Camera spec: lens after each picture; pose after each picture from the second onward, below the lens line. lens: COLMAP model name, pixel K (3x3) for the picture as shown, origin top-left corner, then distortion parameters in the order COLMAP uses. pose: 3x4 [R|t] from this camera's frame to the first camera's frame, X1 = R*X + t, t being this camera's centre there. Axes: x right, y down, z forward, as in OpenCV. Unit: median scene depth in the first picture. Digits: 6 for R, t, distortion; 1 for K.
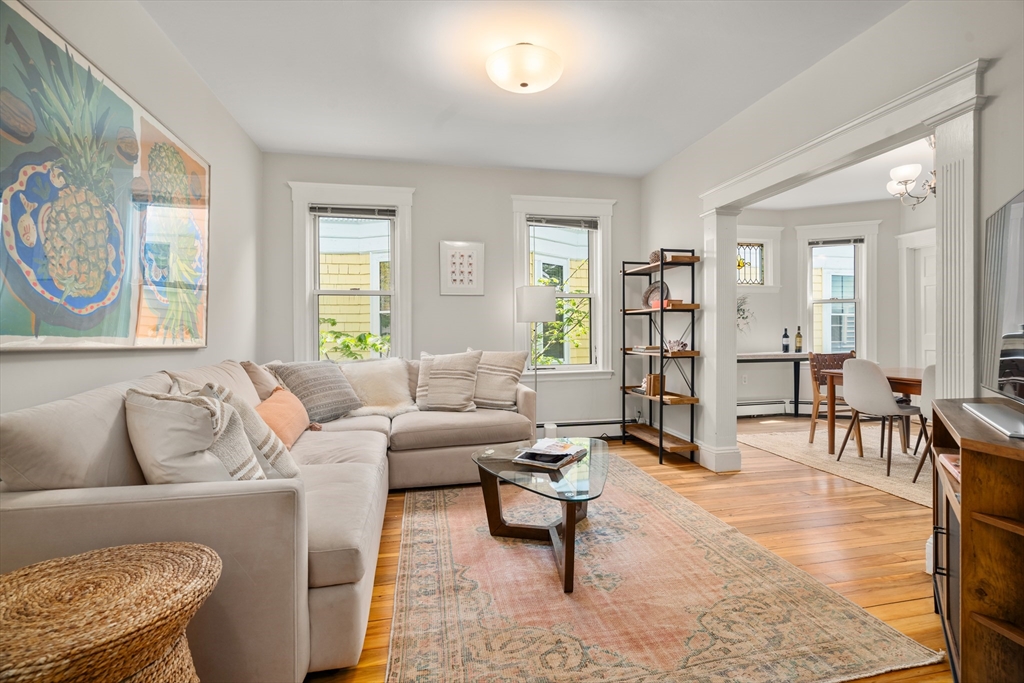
lens RADIAL K [[467.0, 0, 512.8], [0, 467.0, 339.0], [0, 0, 1]] dist [-0.003393, 0.001780]
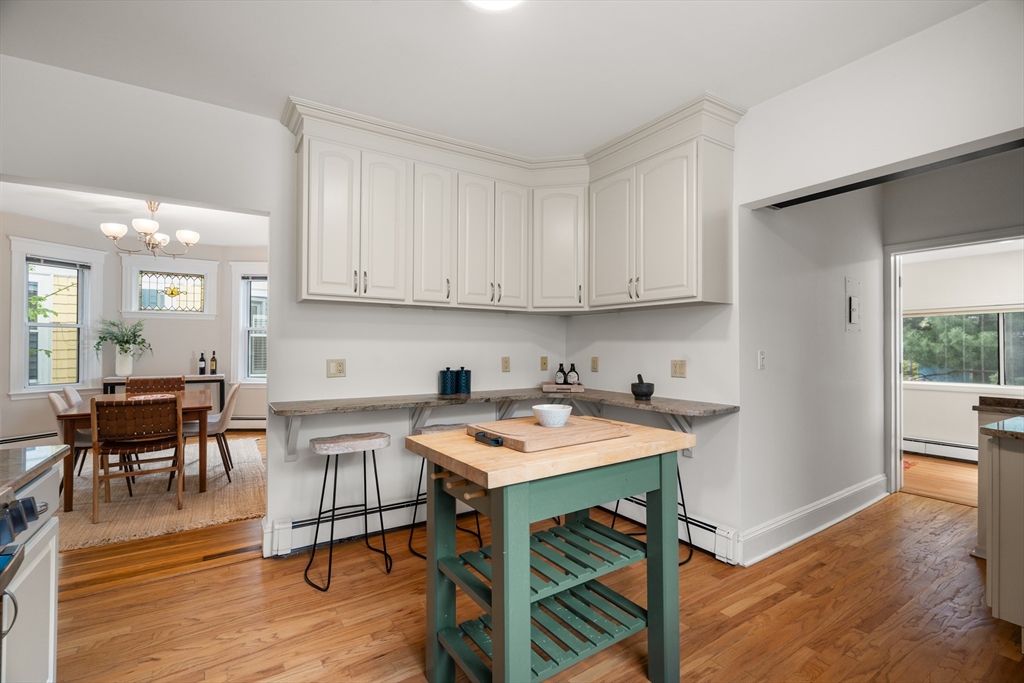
lens RADIAL K [[467.0, 0, 516.7], [0, 467.0, 342.3], [0, 0, 1]] dist [-0.003393, 0.001780]
pose [[0.935981, 0.015049, 0.351729, 1.148109], [-0.010756, 0.999842, -0.014158, -0.052171], [-0.351886, 0.009469, 0.935995, -0.386378]]
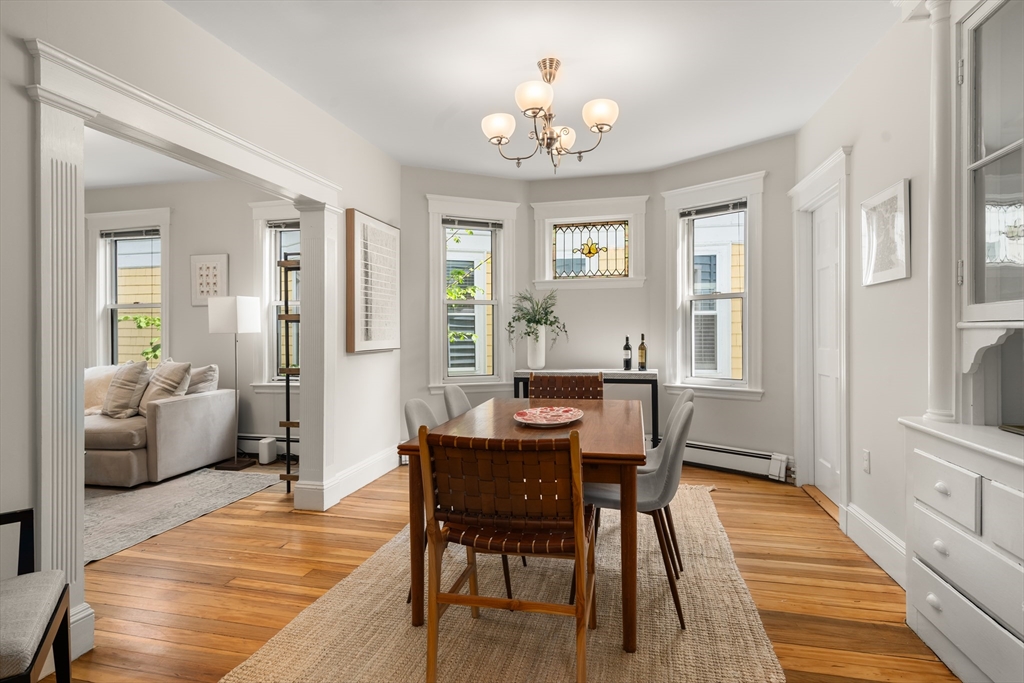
lens RADIAL K [[531.4, 0, 512.8], [0, 531.4, 335.1], [0, 0, 1]] dist [0.006855, 0.000696]
pose [[0.900652, 0.004680, -0.434515, 1.005963], [-0.003927, 0.999989, 0.002632, -0.034744], [0.434523, -0.000664, 0.900661, 0.230846]]
